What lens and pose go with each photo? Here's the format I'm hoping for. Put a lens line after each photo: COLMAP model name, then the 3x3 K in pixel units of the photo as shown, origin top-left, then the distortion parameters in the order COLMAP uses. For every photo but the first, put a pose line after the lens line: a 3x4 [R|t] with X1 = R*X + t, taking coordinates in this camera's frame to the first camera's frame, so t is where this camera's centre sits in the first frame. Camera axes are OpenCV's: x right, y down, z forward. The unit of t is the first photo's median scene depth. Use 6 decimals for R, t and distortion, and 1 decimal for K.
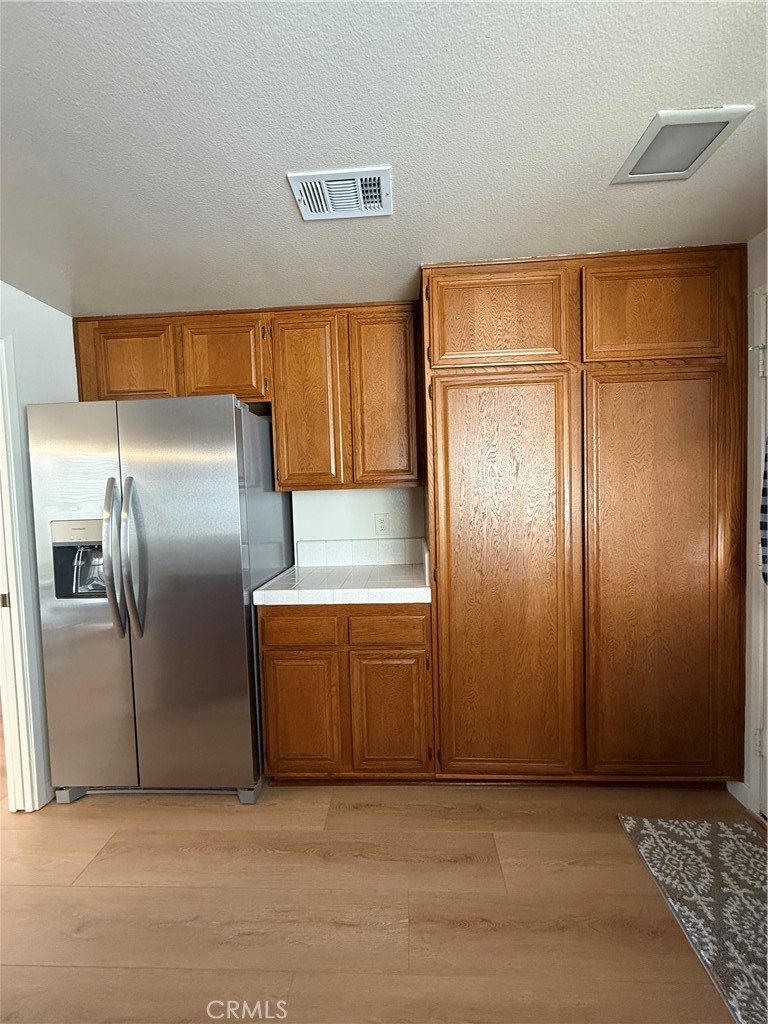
lens RADIAL K [[406.8, 0, 385.0], [0, 406.8, 509.9], [0, 0, 1]] dist [0.000512, -0.000234]
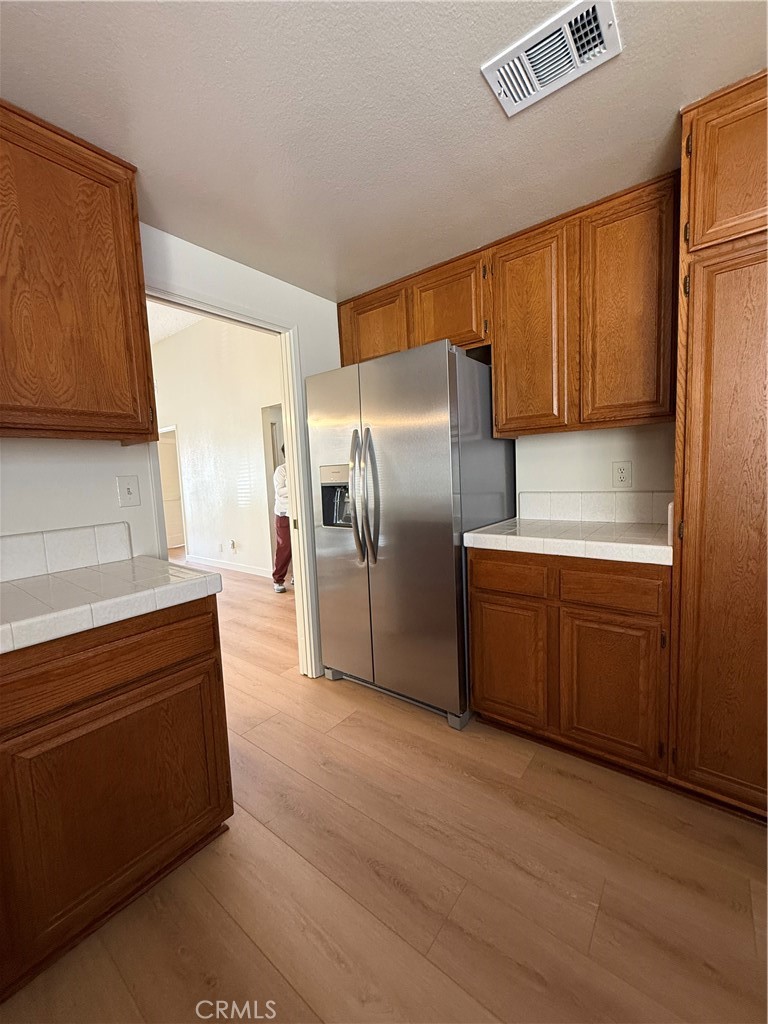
lens RADIAL K [[406.8, 0, 383.6], [0, 406.8, 508.5], [0, 0, 1]] dist [0.000512, -0.000234]
pose [[0.818485, 0.049298, -0.572409, 0.098582], [-0.007006, 0.997094, 0.075856, 0.061036], [0.574485, -0.058077, 0.816452, 0.045094]]
